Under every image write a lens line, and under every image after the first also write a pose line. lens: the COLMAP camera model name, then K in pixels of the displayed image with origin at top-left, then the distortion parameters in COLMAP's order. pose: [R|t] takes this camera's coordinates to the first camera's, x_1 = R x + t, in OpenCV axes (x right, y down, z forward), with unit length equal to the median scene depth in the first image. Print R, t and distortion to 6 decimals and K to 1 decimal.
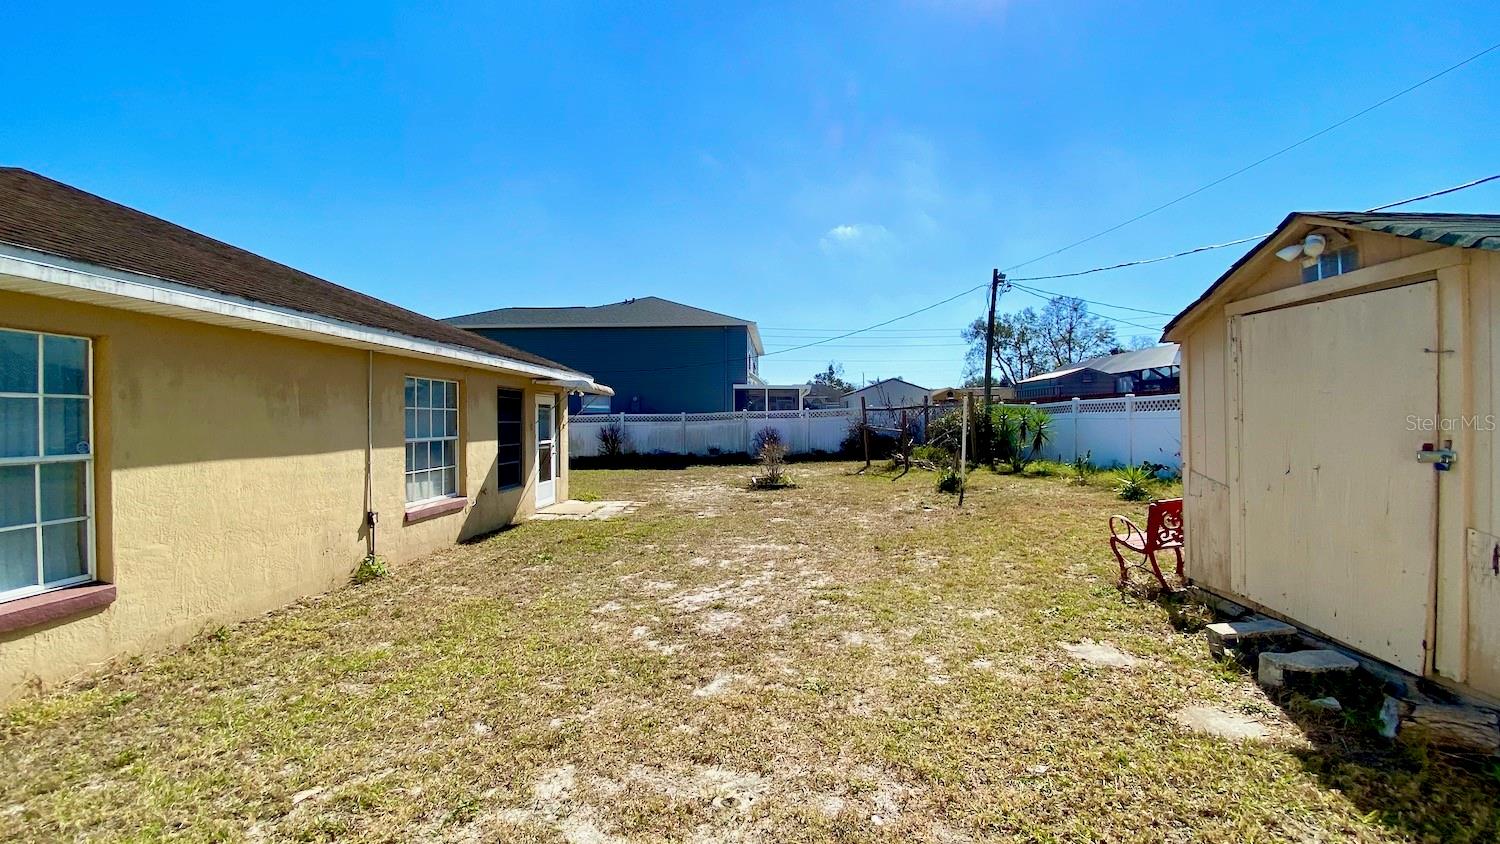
lens RADIAL K [[590.7, 0, 750.0], [0, 590.7, 422.0], [0, 0, 1]] dist [0.000816, -0.015157]
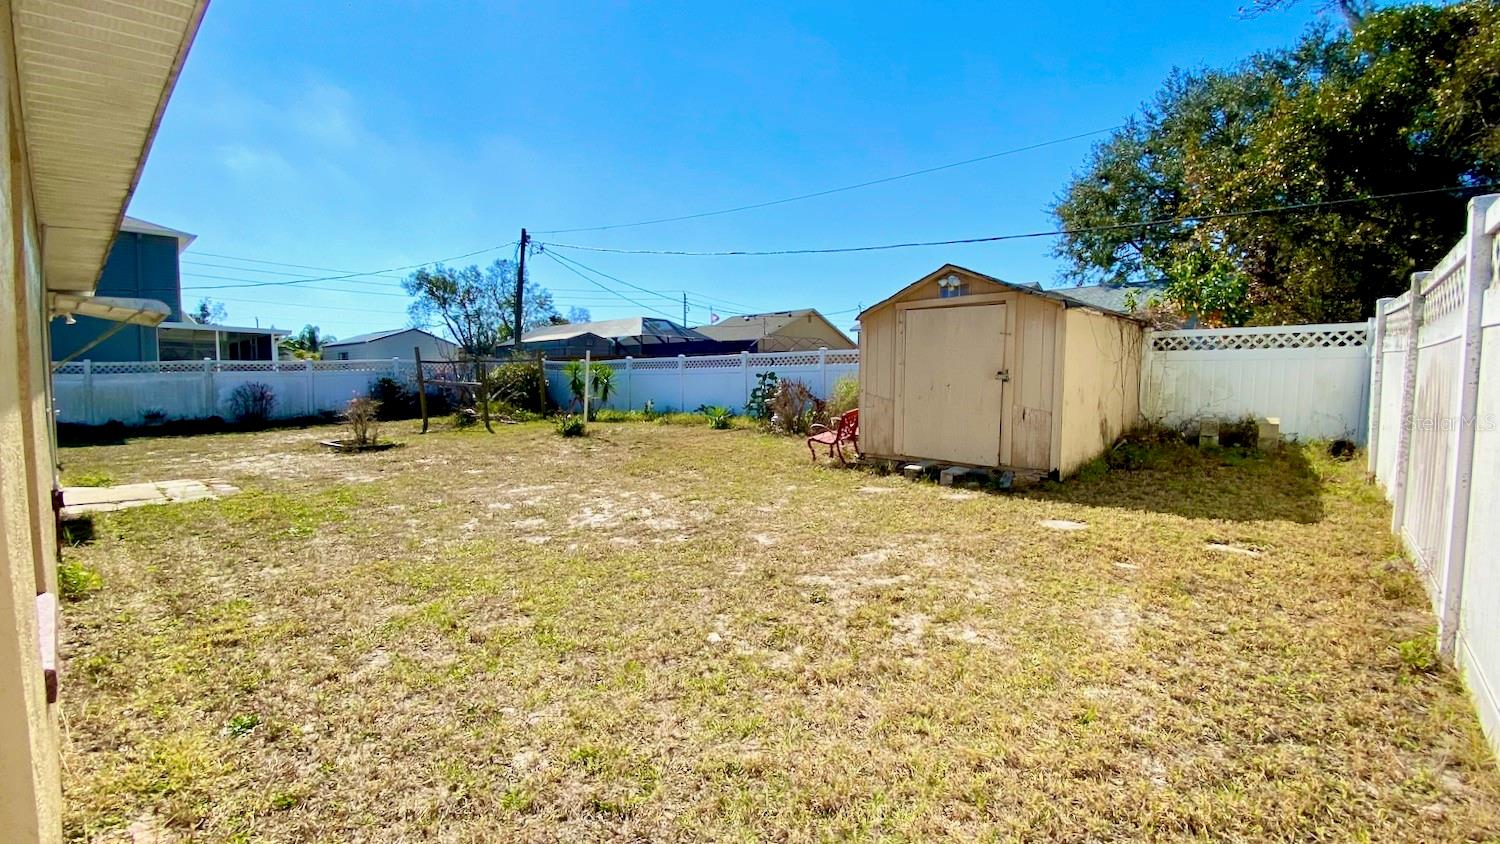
lens RADIAL K [[613.5, 0, 750.0], [0, 613.5, 422.0], [0, 0, 1]] dist [0.000925, -0.013494]
pose [[0.641505, -0.043073, 0.765909, -0.526537], [-0.003642, 0.998240, 0.059189, 0.035300], [-0.767110, -0.040760, 0.640219, 0.045500]]
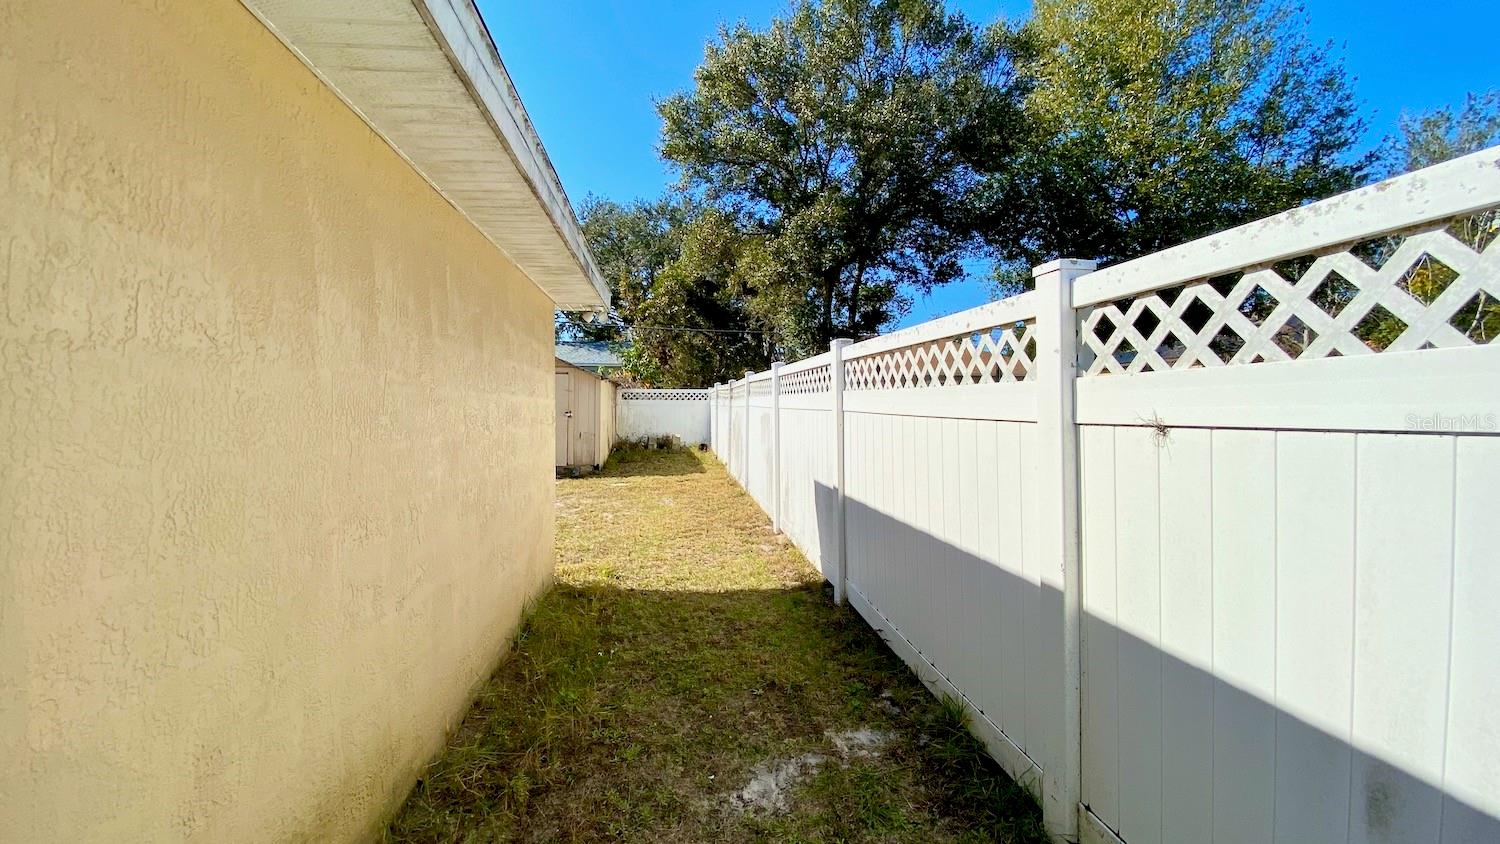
lens RADIAL K [[613.5, 0, 750.0], [0, 613.5, 422.0], [0, 0, 1]] dist [0.000925, -0.013494]
pose [[-0.198692, -0.003404, 0.980056, -1.255740], [0.006017, 0.999971, 0.004693, 0.035202], [-0.980043, 0.006829, -0.198666, 0.194182]]
